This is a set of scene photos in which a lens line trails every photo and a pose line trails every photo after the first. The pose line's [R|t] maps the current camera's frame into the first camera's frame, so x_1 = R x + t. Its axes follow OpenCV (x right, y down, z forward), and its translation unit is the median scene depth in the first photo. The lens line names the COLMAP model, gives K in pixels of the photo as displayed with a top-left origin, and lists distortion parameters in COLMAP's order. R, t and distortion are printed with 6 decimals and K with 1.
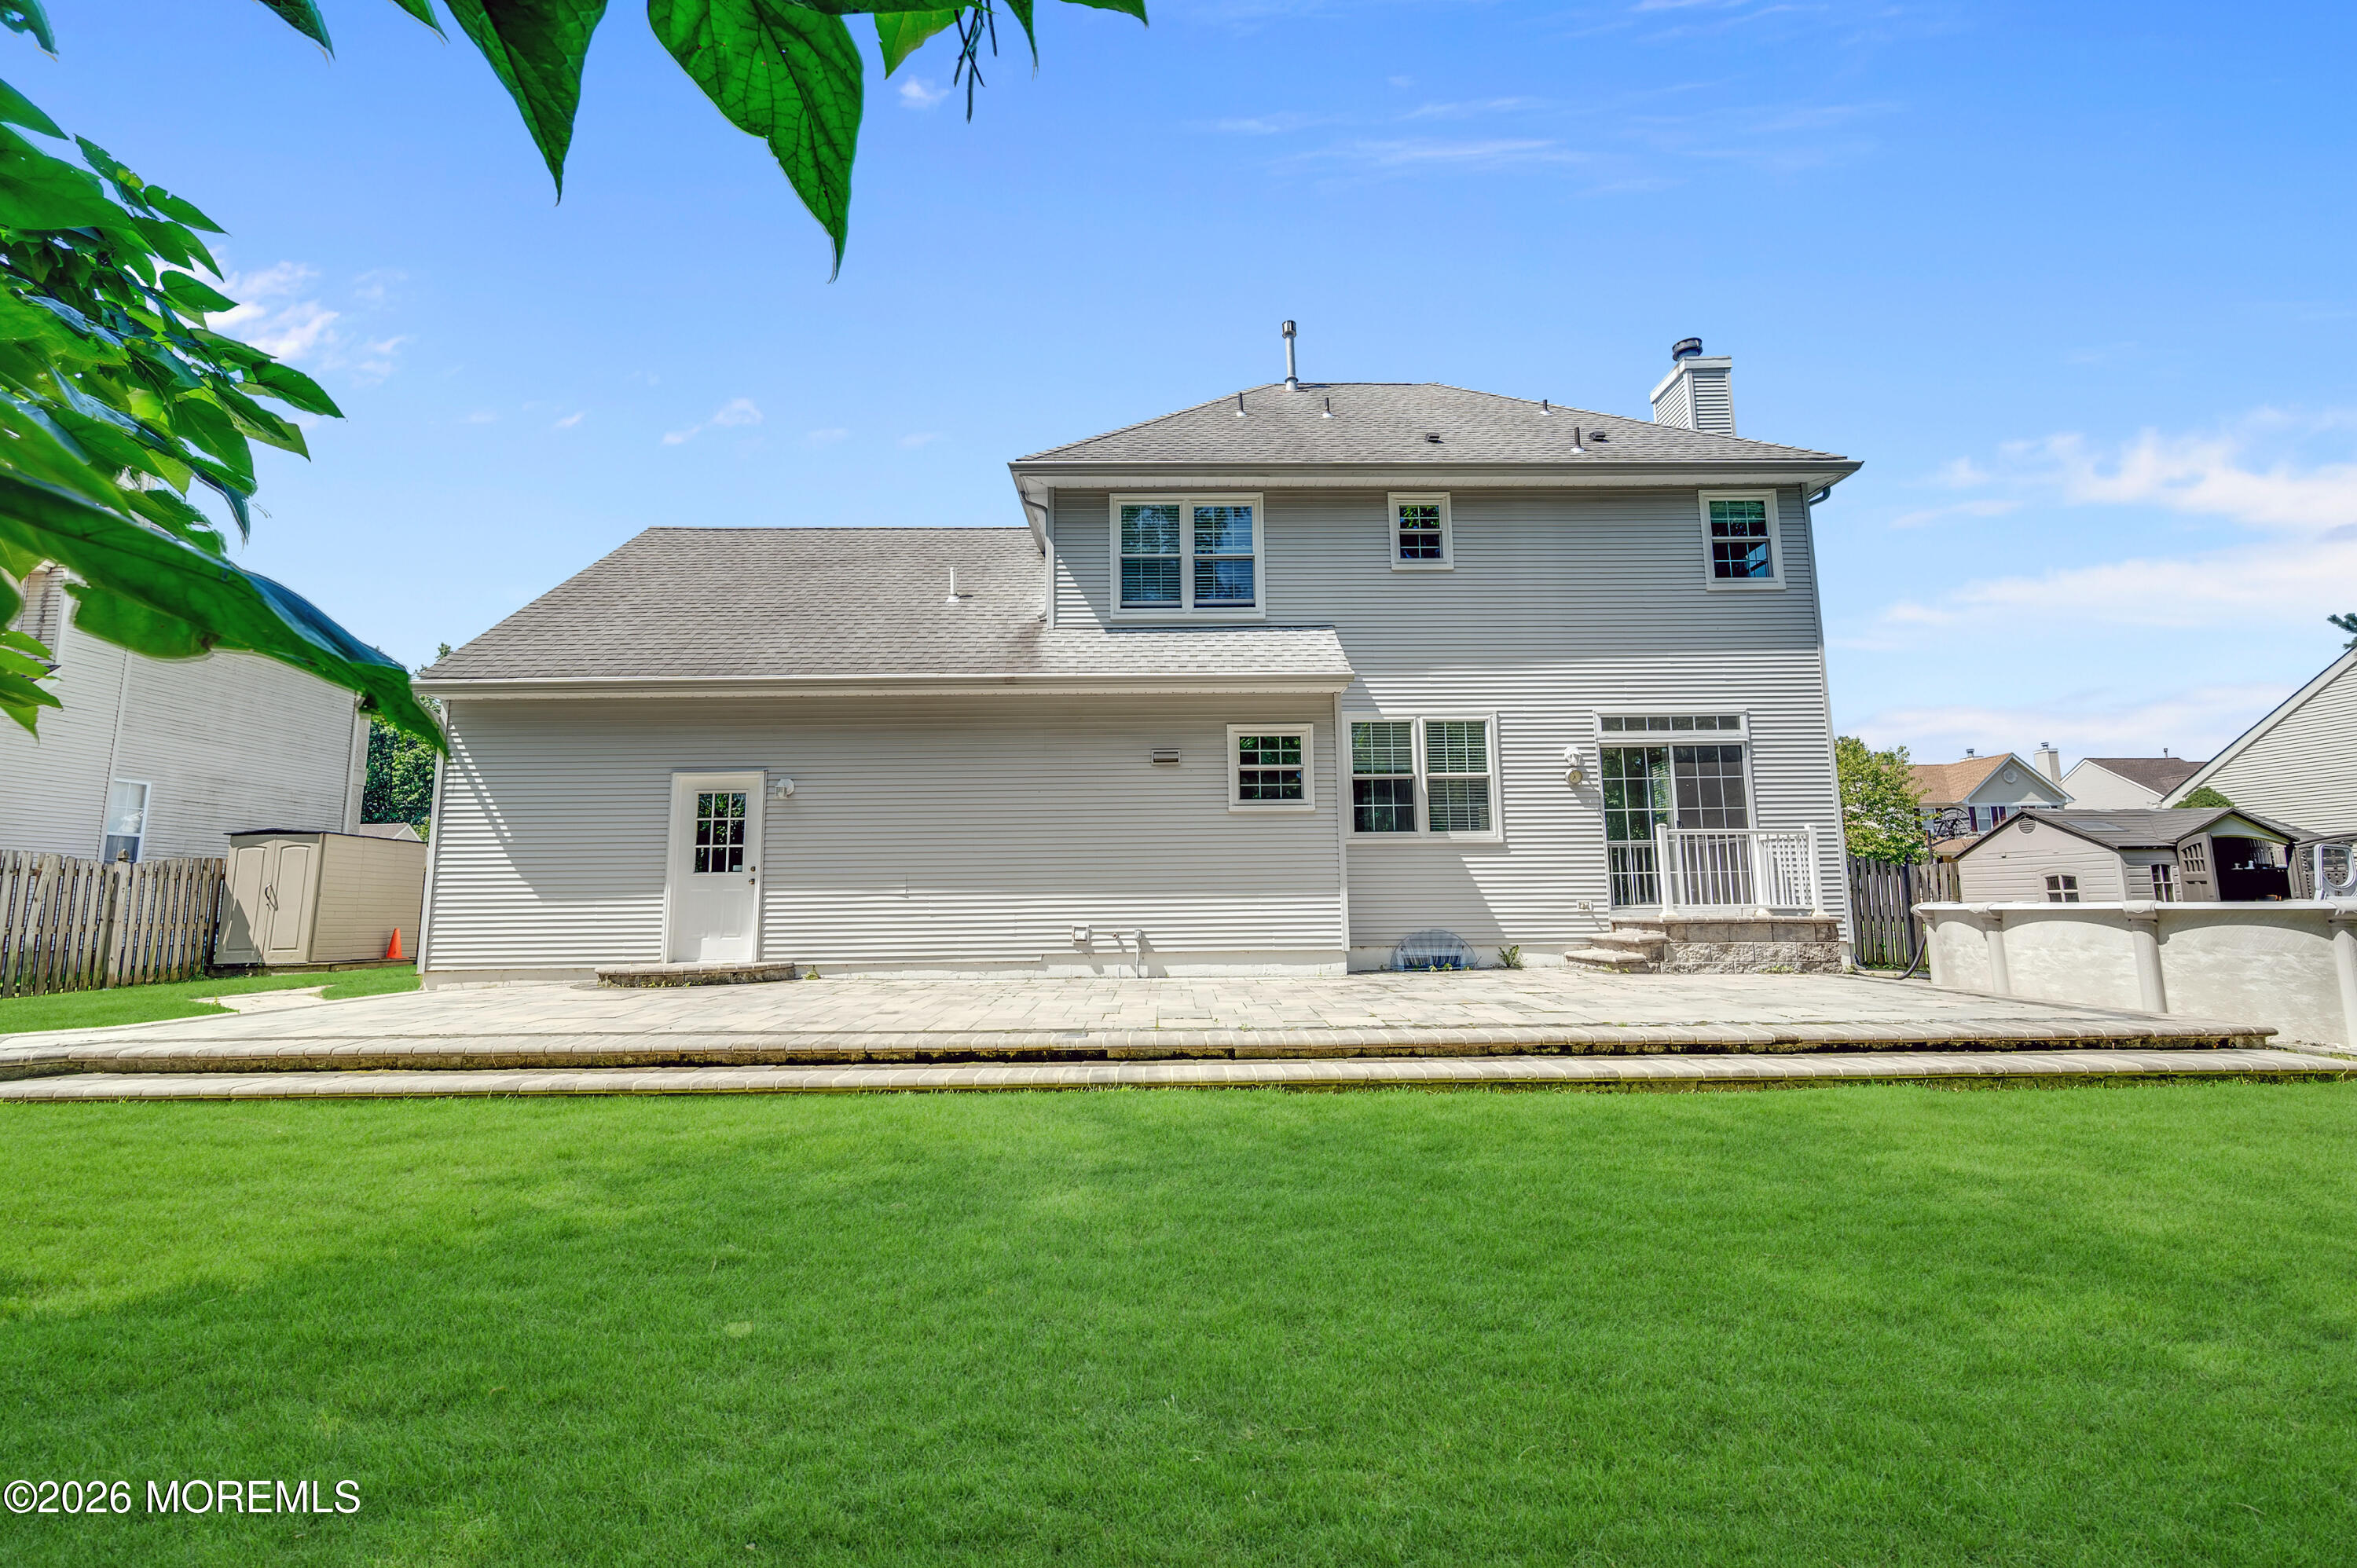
lens RADIAL K [[931.7, 0, 1175.7], [0, 931.7, 787.4], [0, 0, 1]] dist [0.001174, -0.002015]
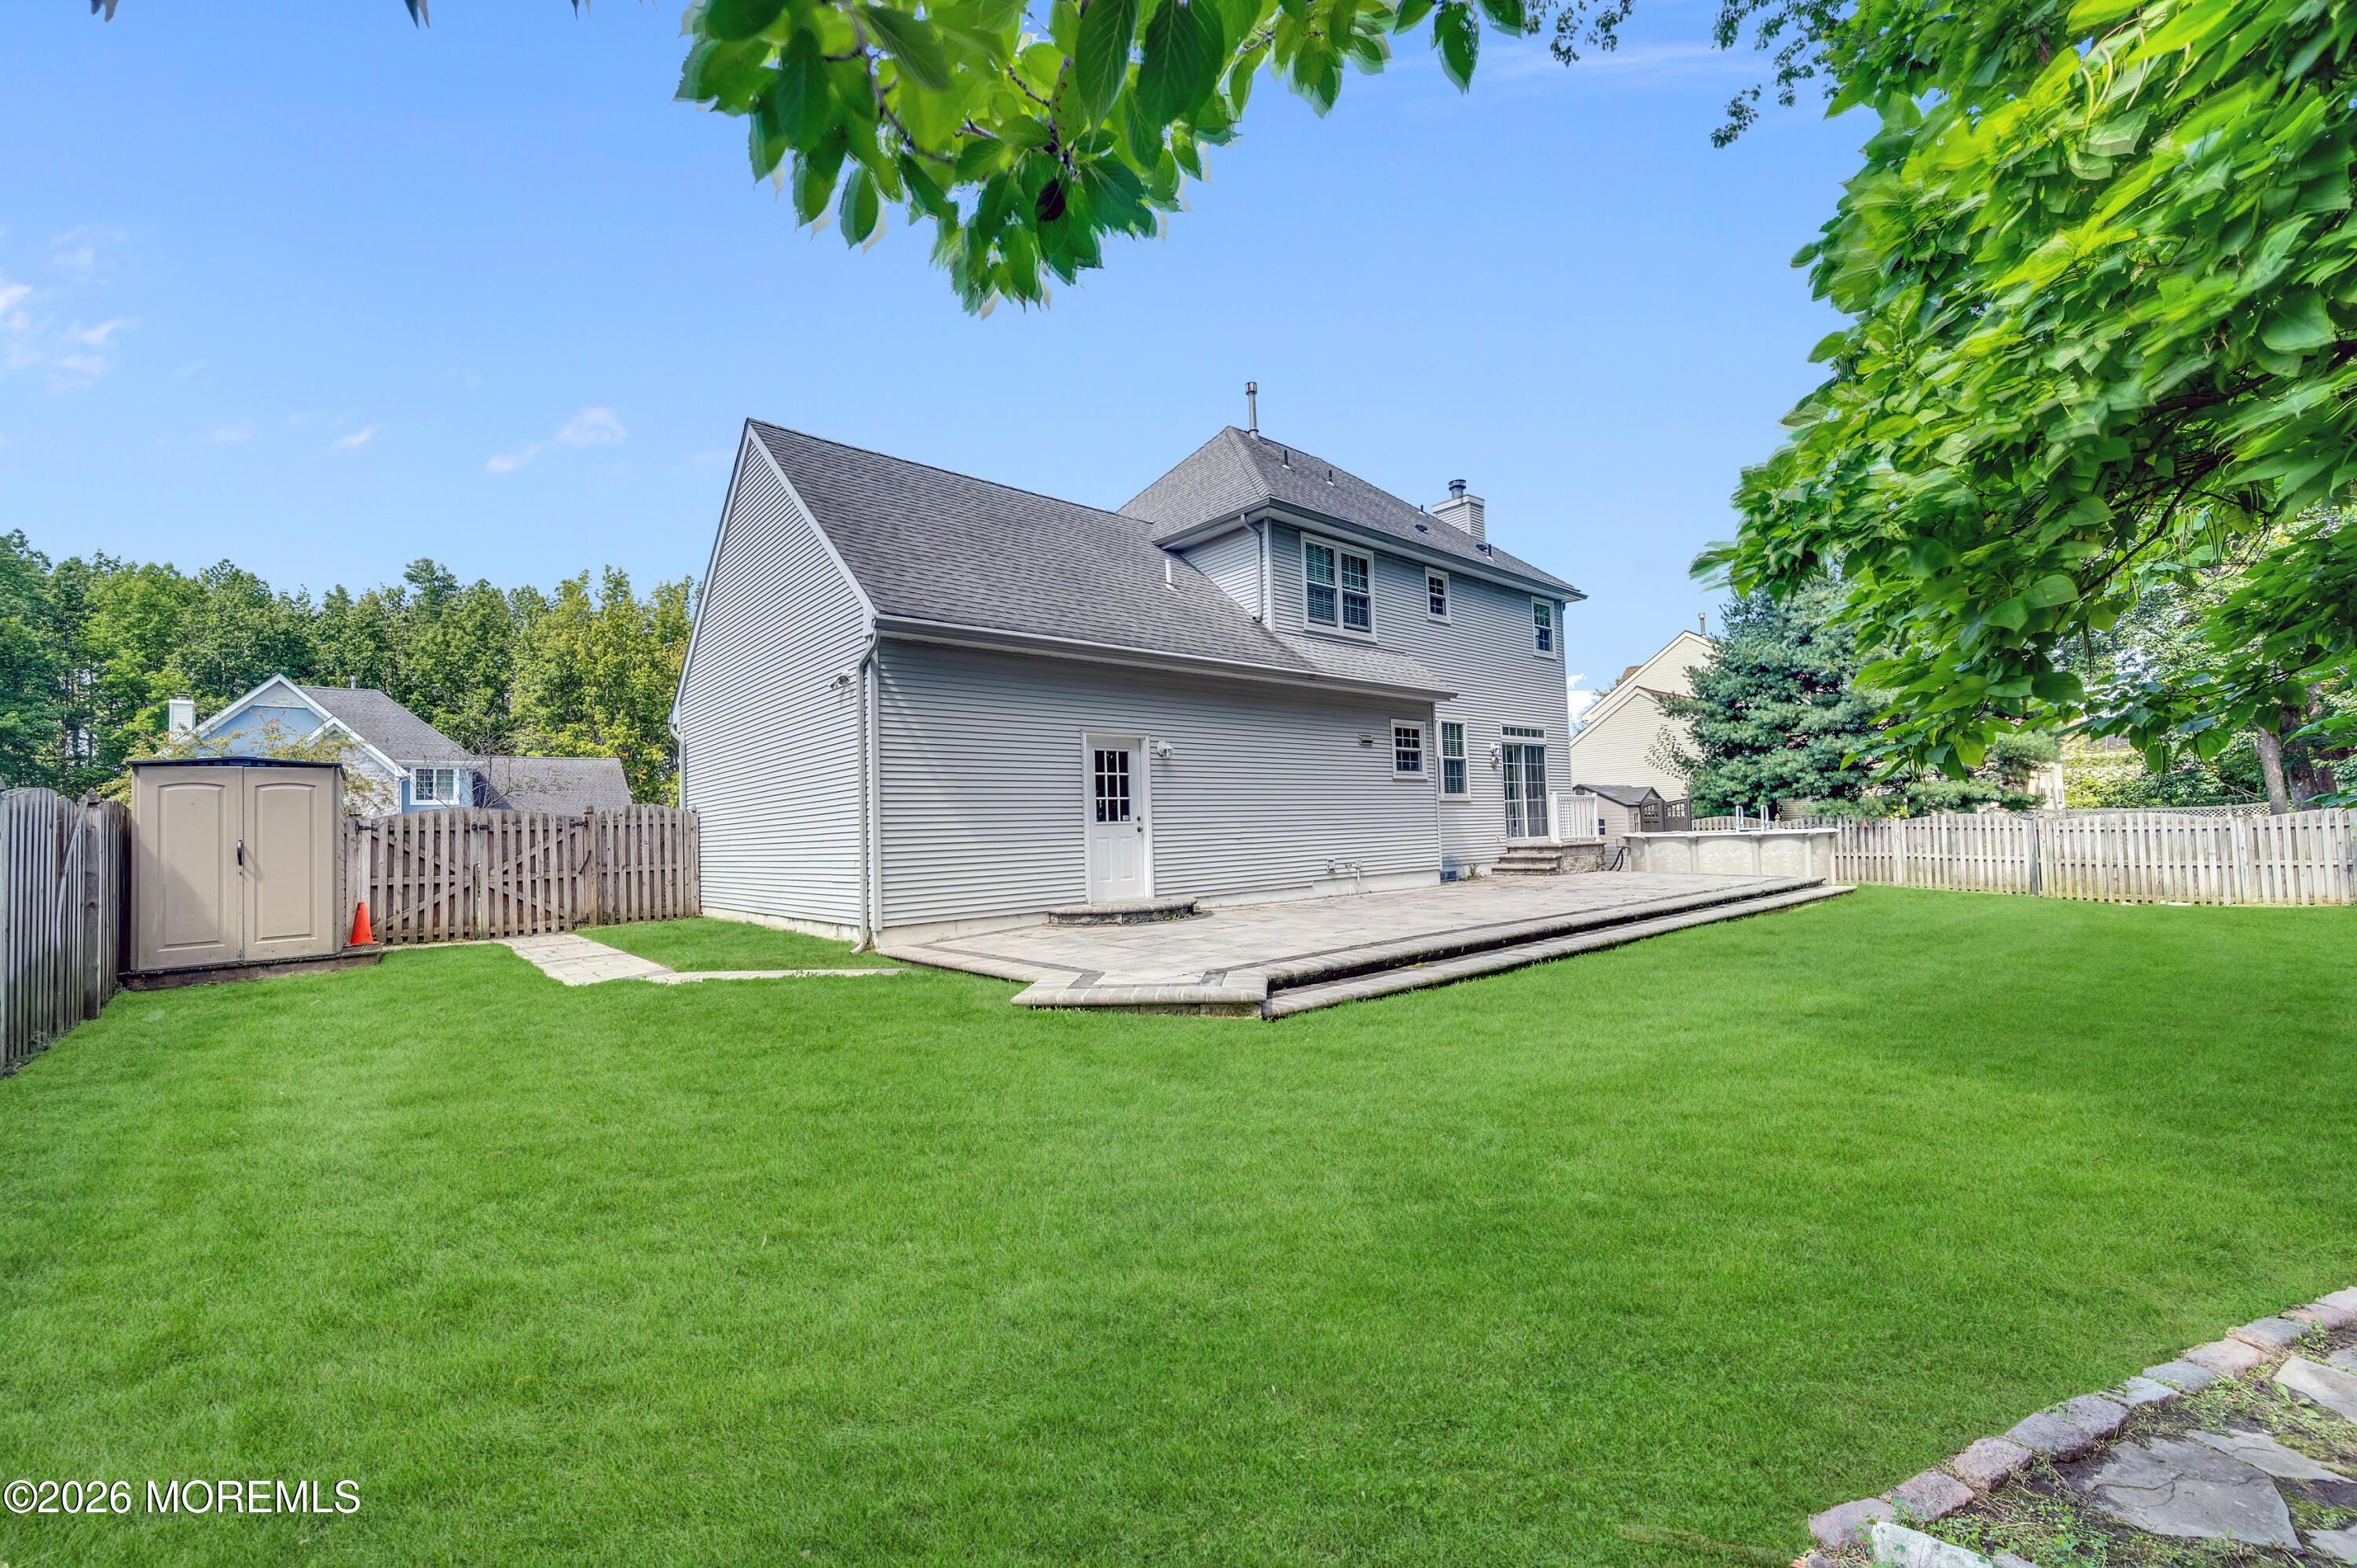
lens RADIAL K [[931.7, 0, 1161.7], [0, 931.7, 789.6], [0, 0, 1]] dist [0.001174, -0.002015]
pose [[0.770388, 0.017197, 0.637343, -1.081945], [-0.057377, 0.997450, 0.042442, 0.002382], [-0.634988, -0.069266, 0.769410, 0.097488]]
